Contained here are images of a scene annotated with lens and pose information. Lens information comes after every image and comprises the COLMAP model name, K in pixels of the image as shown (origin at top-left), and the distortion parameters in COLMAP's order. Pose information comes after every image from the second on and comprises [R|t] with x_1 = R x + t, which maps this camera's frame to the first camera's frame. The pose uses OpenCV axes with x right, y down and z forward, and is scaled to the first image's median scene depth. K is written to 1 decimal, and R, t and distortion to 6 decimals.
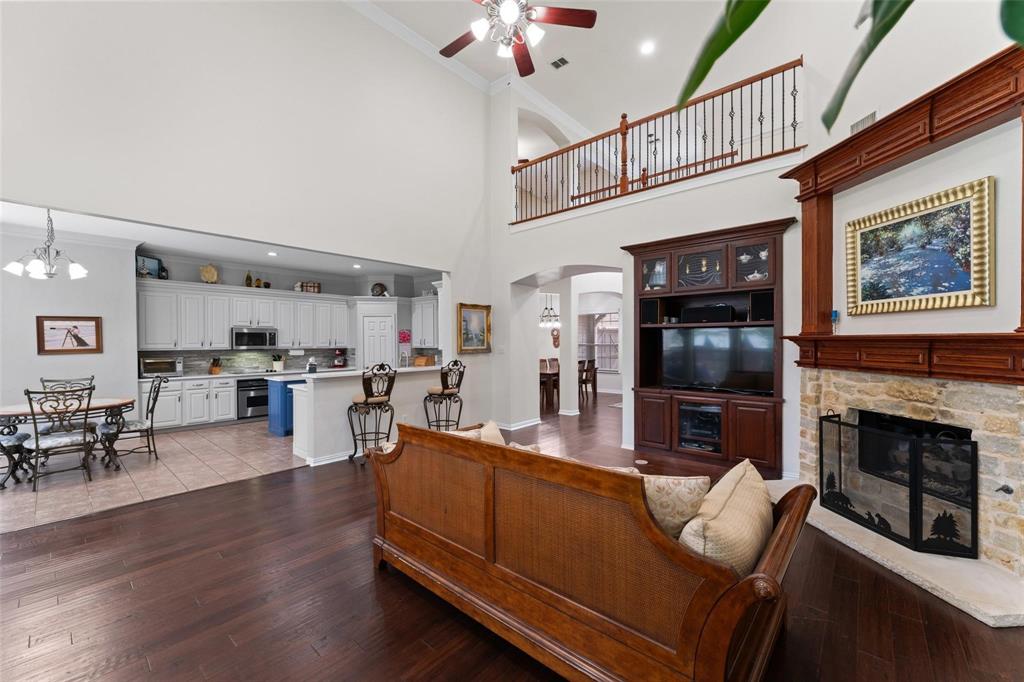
lens RADIAL K [[410.8, 0, 509.2], [0, 410.8, 343.2], [0, 0, 1]] dist [-0.000354, -0.000236]
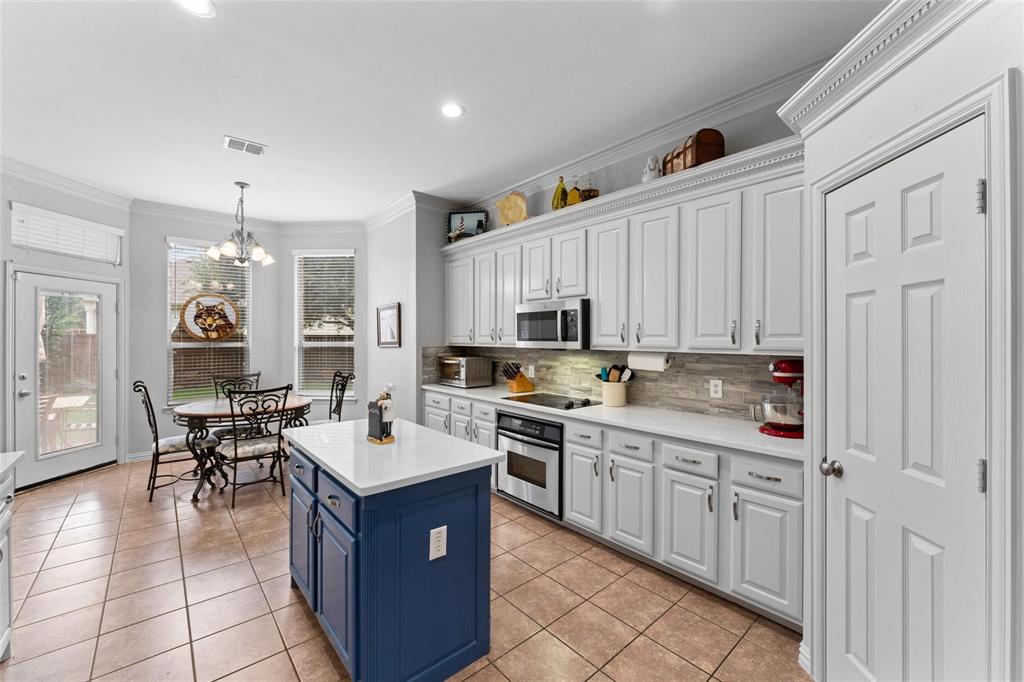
lens RADIAL K [[410.8, 0, 503.4], [0, 410.8, 337.4], [0, 0, 1]] dist [-0.000354, -0.000236]
pose [[-0.137148, 0.000944, -0.990550, -0.193184], [-0.004073, 0.999991, 0.001517, 0.002080], [0.990542, 0.004243, -0.137143, 1.136323]]
